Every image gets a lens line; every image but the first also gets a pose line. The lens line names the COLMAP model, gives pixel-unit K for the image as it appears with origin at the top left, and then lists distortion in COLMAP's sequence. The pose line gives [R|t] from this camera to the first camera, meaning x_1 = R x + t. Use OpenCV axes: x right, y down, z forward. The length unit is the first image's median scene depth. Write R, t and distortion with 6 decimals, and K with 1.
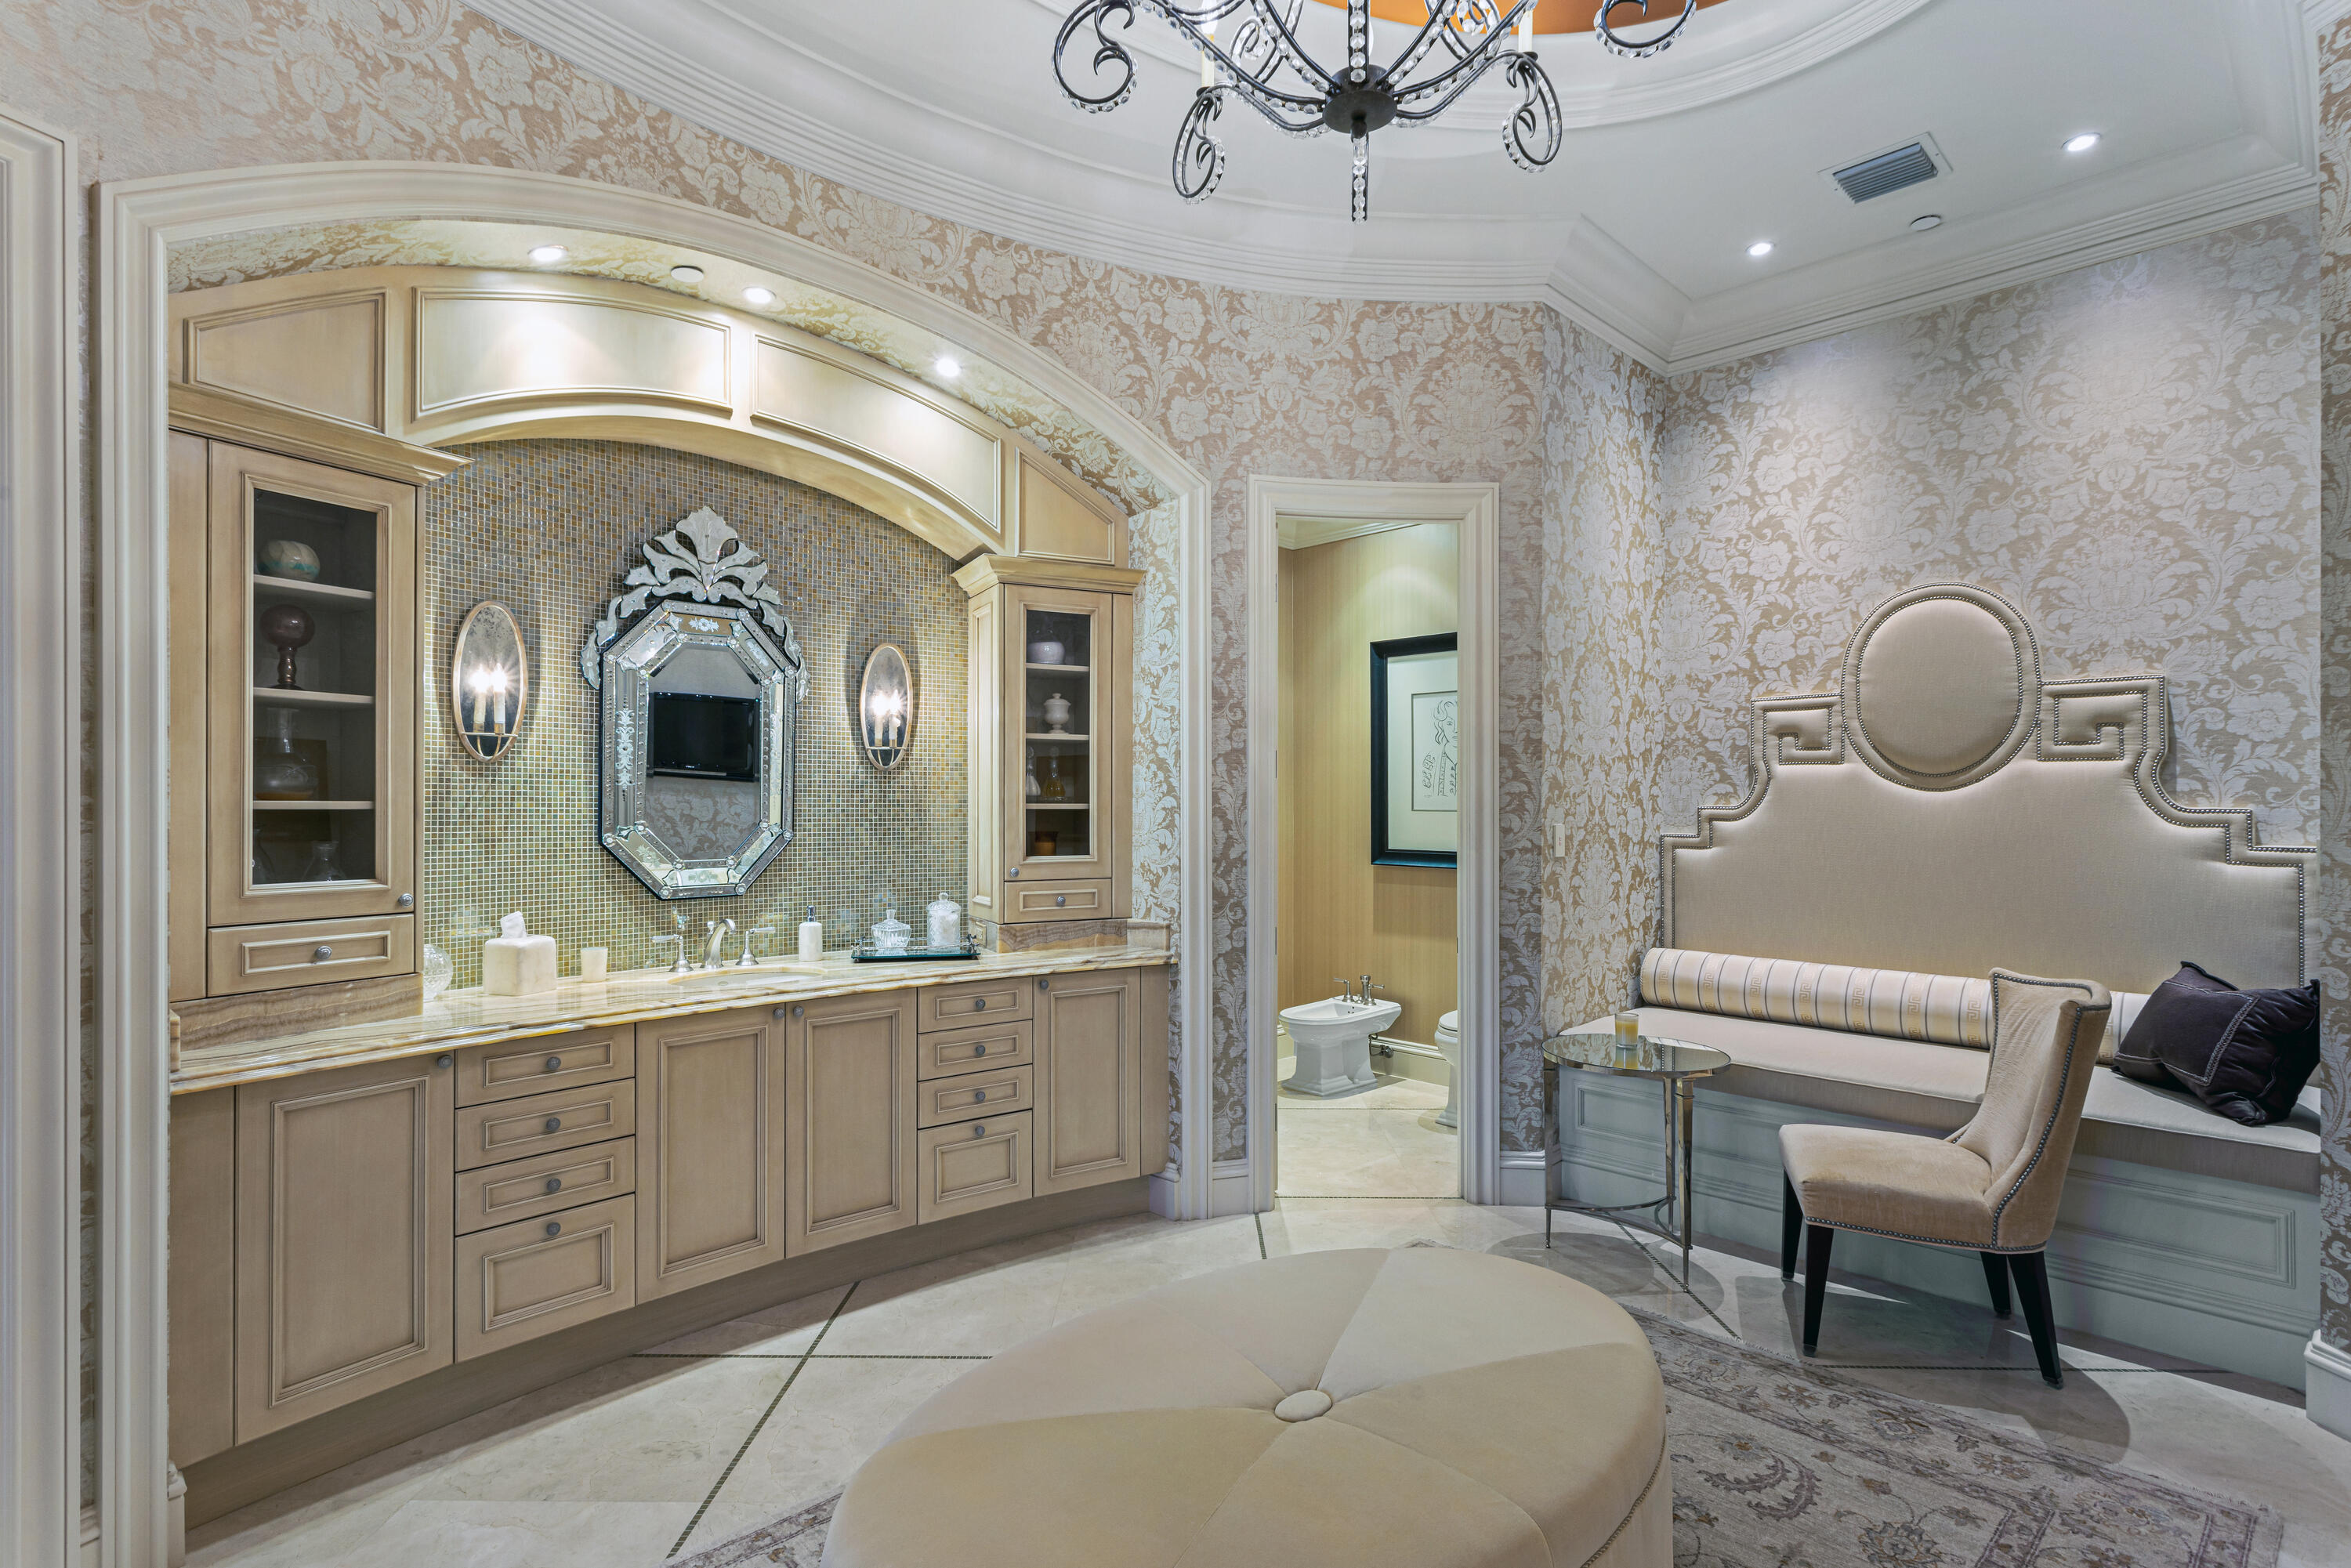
lens RADIAL K [[1133.9, 0, 1165.0], [0, 1133.9, 797.0], [0, 0, 1]] dist [0.000810, 0.000344]
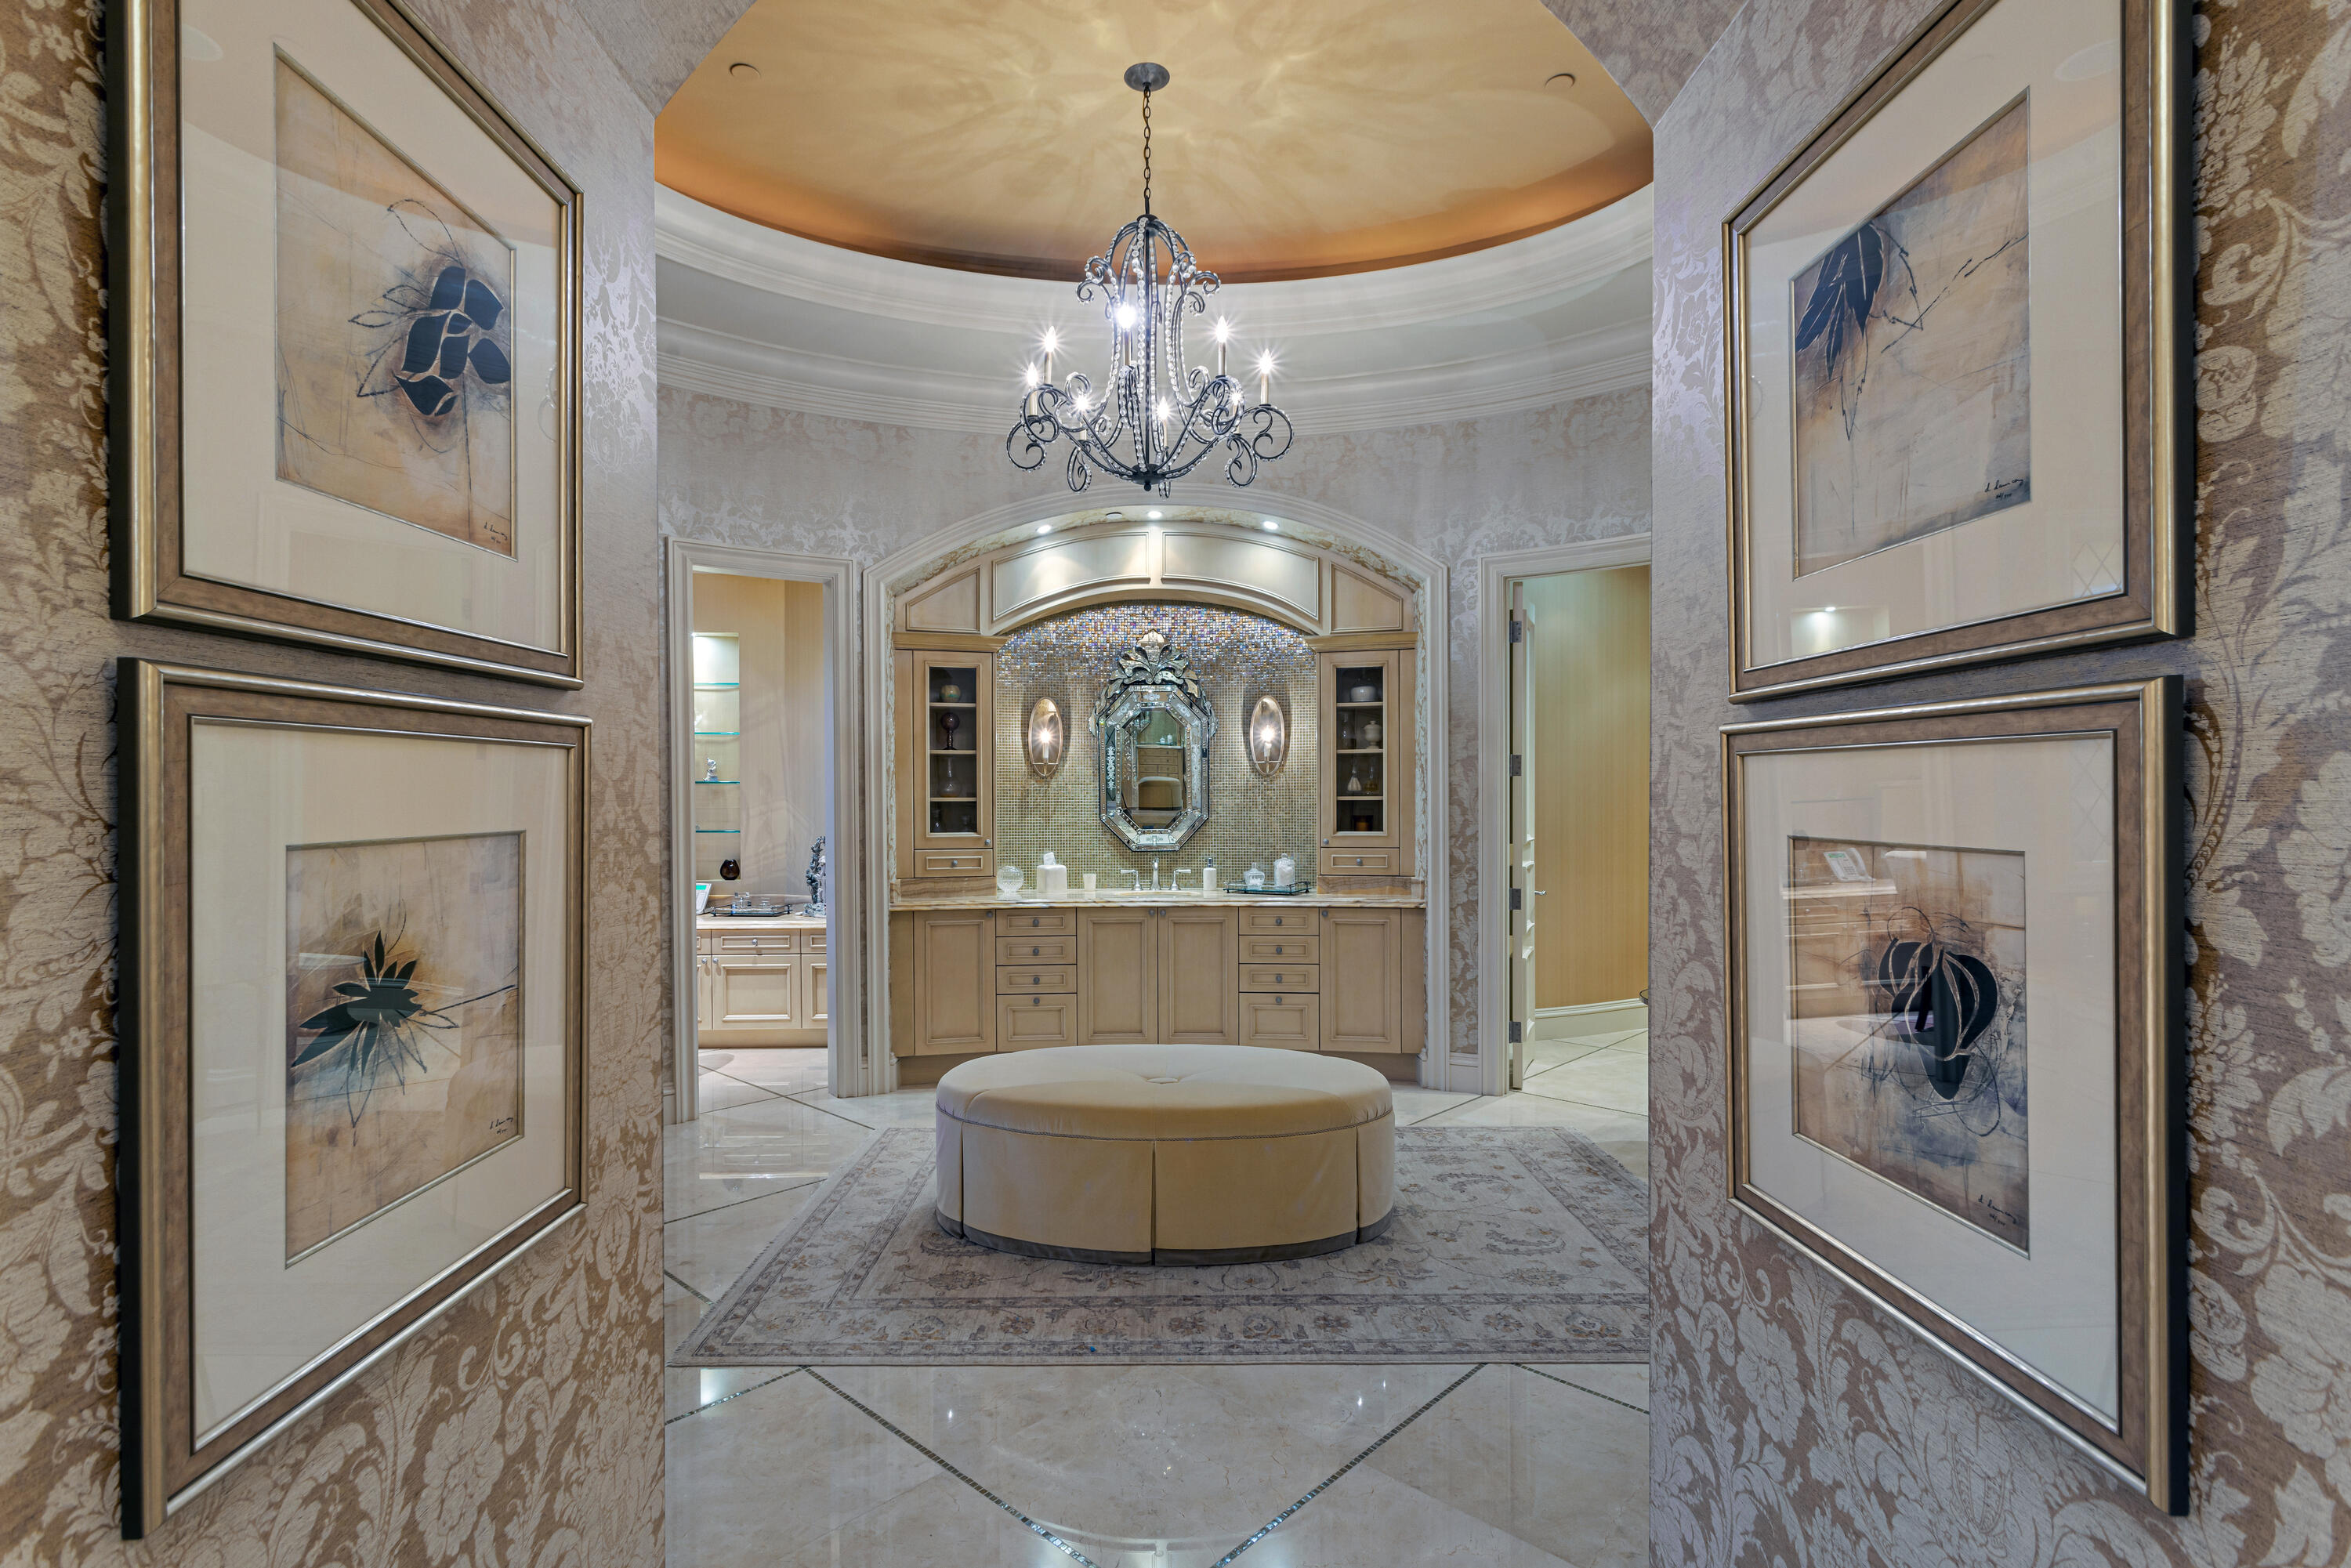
lens RADIAL K [[1133.9, 0, 1188.7], [0, 1133.9, 789.3], [0, 0, 1]] dist [0.000810, 0.000344]
pose [[0.742431, -0.011153, -0.669829, 0.827966], [0.010240, 0.999934, -0.005299, 0.002745], [0.669844, -0.002925, 0.742496, -0.281469]]
